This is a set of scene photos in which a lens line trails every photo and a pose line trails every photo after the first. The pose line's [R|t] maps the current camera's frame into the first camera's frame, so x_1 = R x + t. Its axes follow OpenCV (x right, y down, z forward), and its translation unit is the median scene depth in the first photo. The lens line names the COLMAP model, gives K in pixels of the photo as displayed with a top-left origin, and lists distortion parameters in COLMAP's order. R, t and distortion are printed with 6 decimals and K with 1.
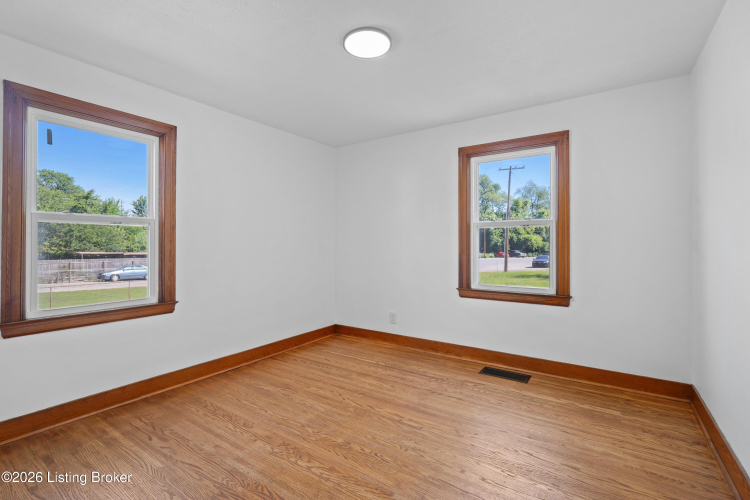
lens RADIAL K [[350.0, 0, 371.2], [0, 350.0, 244.8], [0, 0, 1]] dist [-0.008264, 0.006778]
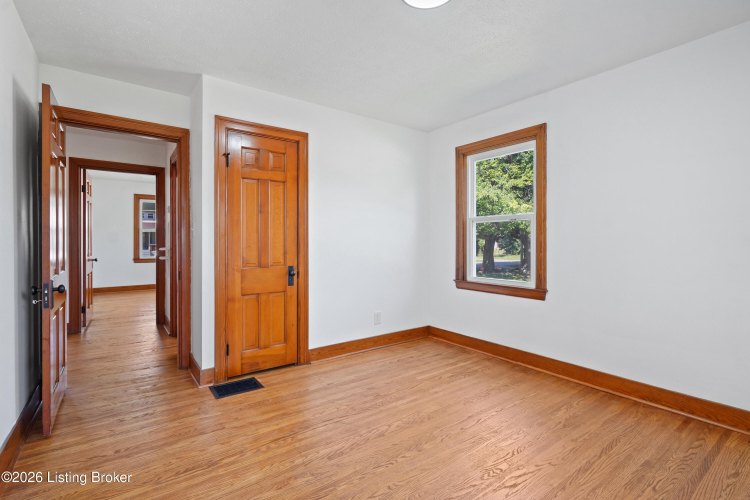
lens RADIAL K [[350.0, 0, 370.2], [0, 350.0, 245.1], [0, 0, 1]] dist [-0.008264, 0.006778]
pose [[-0.329770, 0.013563, -0.943964, 0.704648], [-0.003116, 0.999876, 0.015454, 0.012221], [0.944056, 0.008037, -0.329686, 0.990228]]
